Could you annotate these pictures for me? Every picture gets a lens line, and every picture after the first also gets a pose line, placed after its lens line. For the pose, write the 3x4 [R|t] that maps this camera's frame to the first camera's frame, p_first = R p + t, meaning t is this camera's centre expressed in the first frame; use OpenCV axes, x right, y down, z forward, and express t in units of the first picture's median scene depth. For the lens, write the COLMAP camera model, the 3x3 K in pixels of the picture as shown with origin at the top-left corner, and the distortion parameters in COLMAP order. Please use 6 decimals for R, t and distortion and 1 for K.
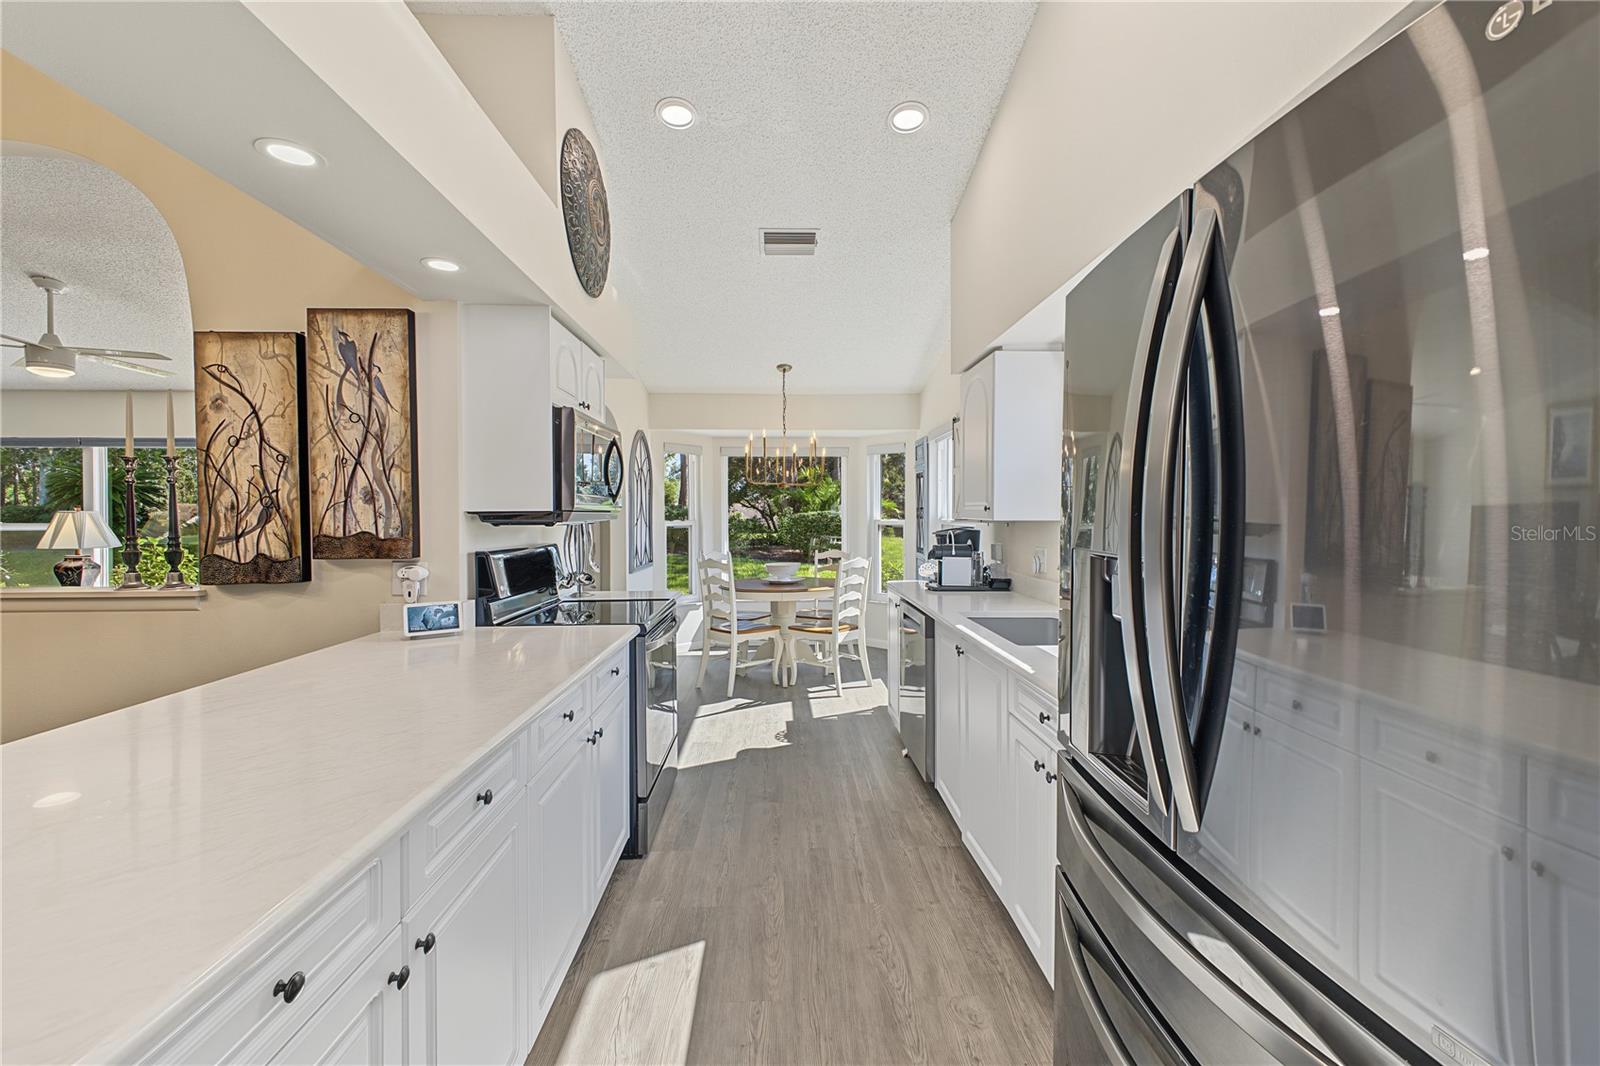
lens RADIAL K [[658.8, 0, 794.3], [0, 658.8, 520.9], [0, 0, 1]] dist [0.002677, -0.000130]
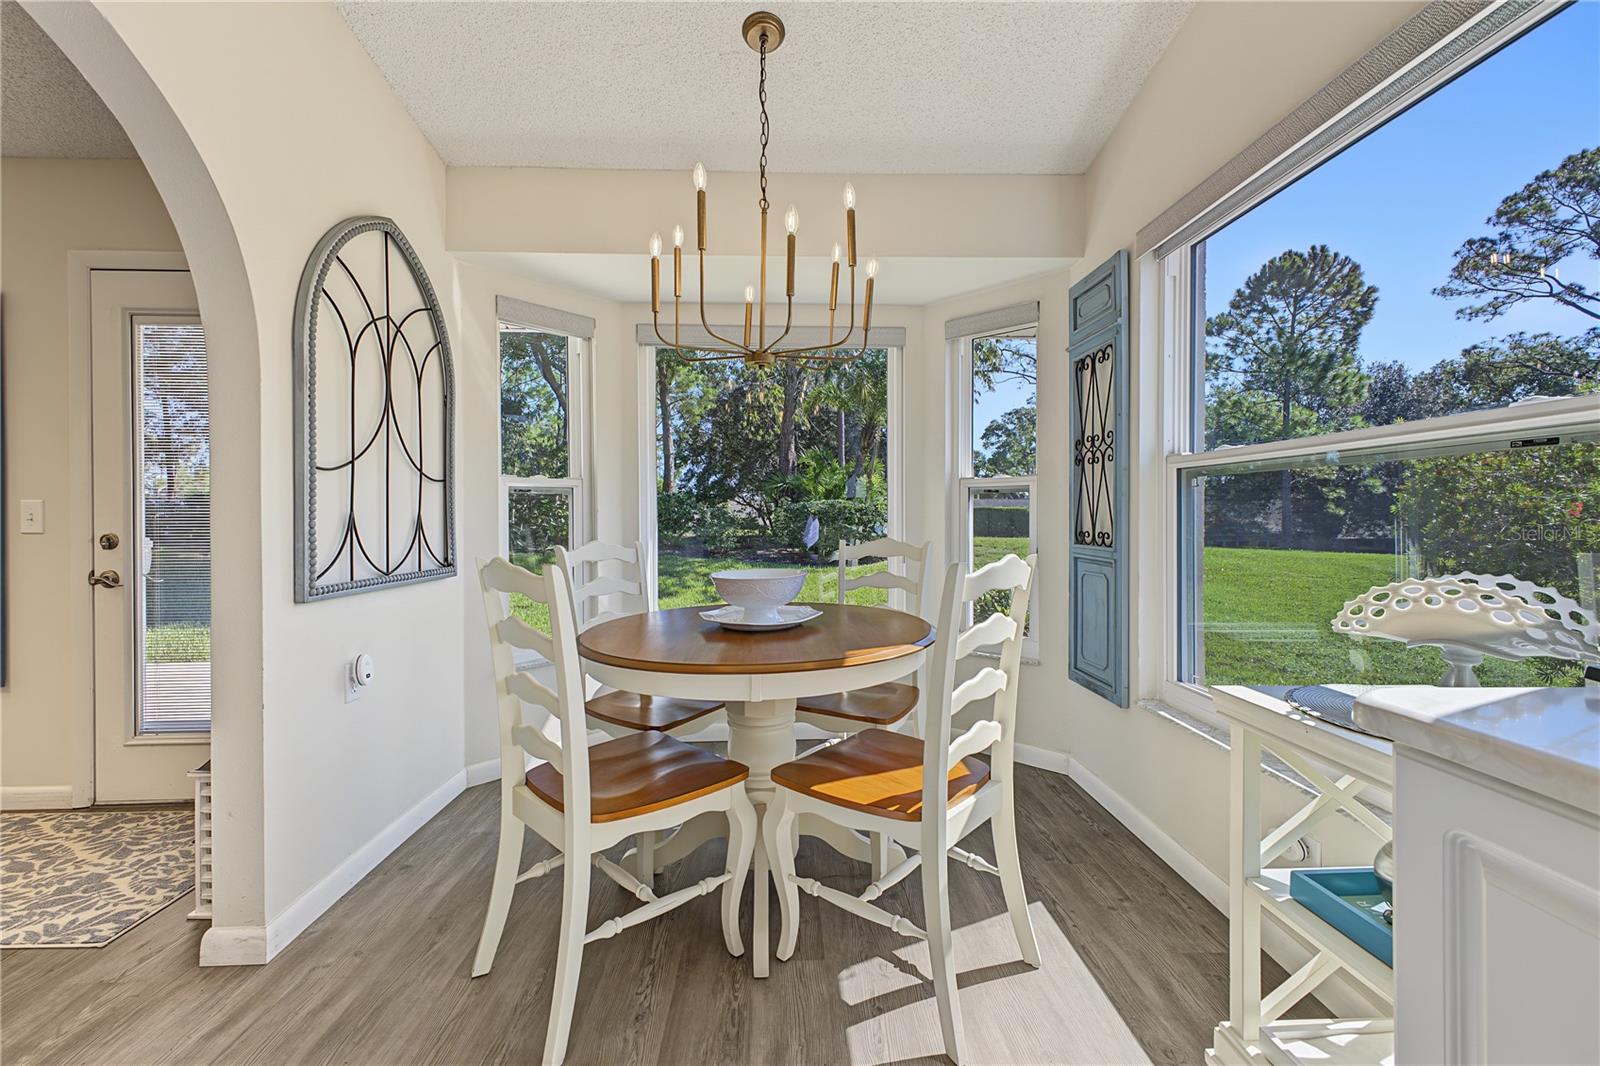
lens RADIAL K [[658.8, 0, 794.3], [0, 658.8, 520.9], [0, 0, 1]] dist [0.002677, -0.000130]
pose [[0.999999, 0.000052, 0.001452, 0.001068], [-0.000048, 0.999995, -0.003021, 0.037578], [-0.001453, 0.003021, 0.999994, 0.637530]]
